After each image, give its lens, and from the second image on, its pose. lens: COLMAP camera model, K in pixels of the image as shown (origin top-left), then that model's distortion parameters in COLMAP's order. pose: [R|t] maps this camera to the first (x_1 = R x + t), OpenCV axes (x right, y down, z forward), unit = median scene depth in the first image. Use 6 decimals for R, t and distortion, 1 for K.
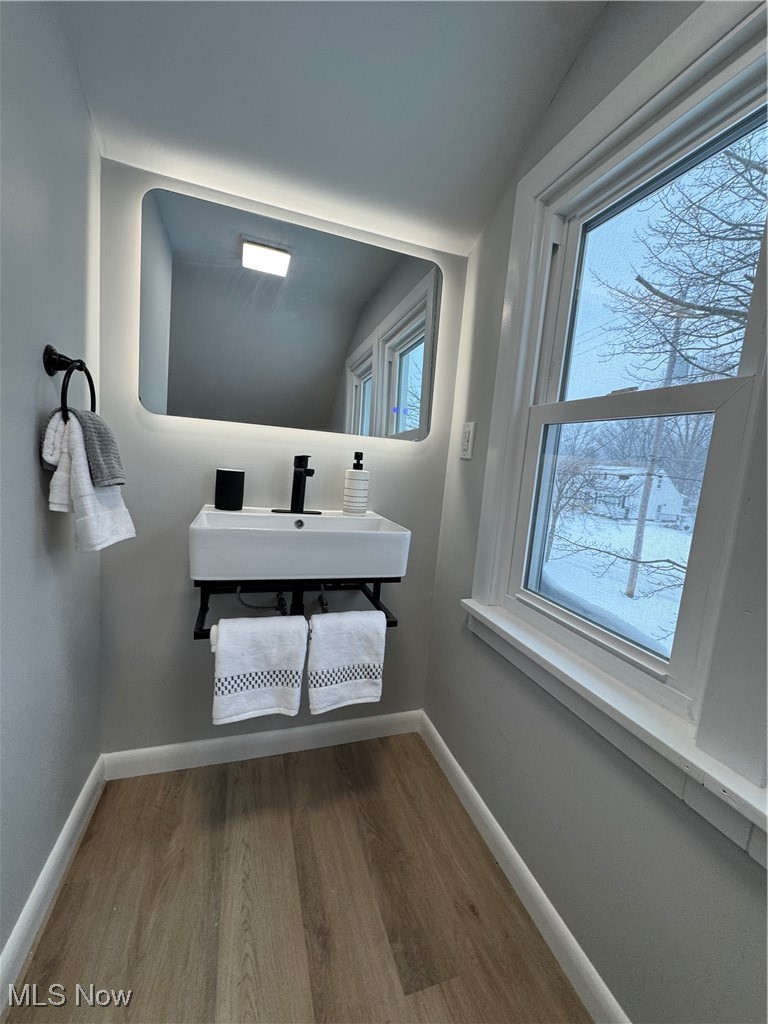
lens RADIAL K [[407.8, 0, 384.0], [0, 407.8, 512.0], [0, 0, 1]] dist [-0.001808, -0.000428]
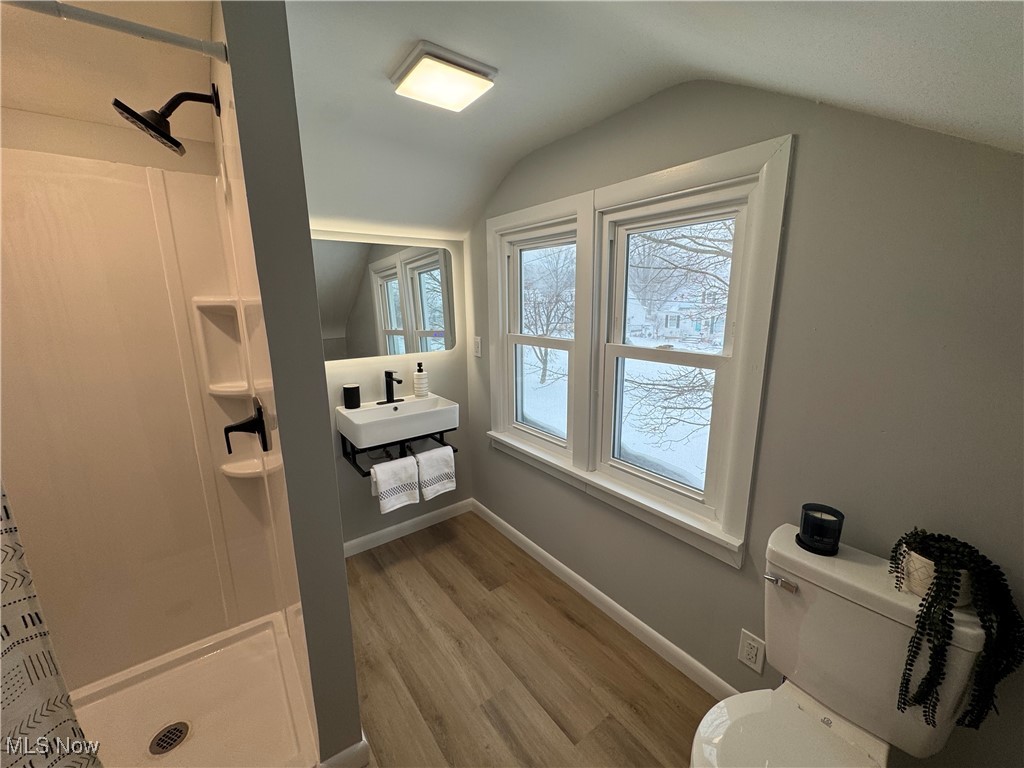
lens RADIAL K [[407.8, 0, 512.0], [0, 407.8, 384.0], [0, 0, 1]] dist [-0.001808, -0.000428]
pose [[0.944870, -0.156730, 0.287502, -0.235036], [0.128715, 0.985107, 0.114004, -0.233038], [-0.301088, -0.070713, 0.950971, -0.928215]]
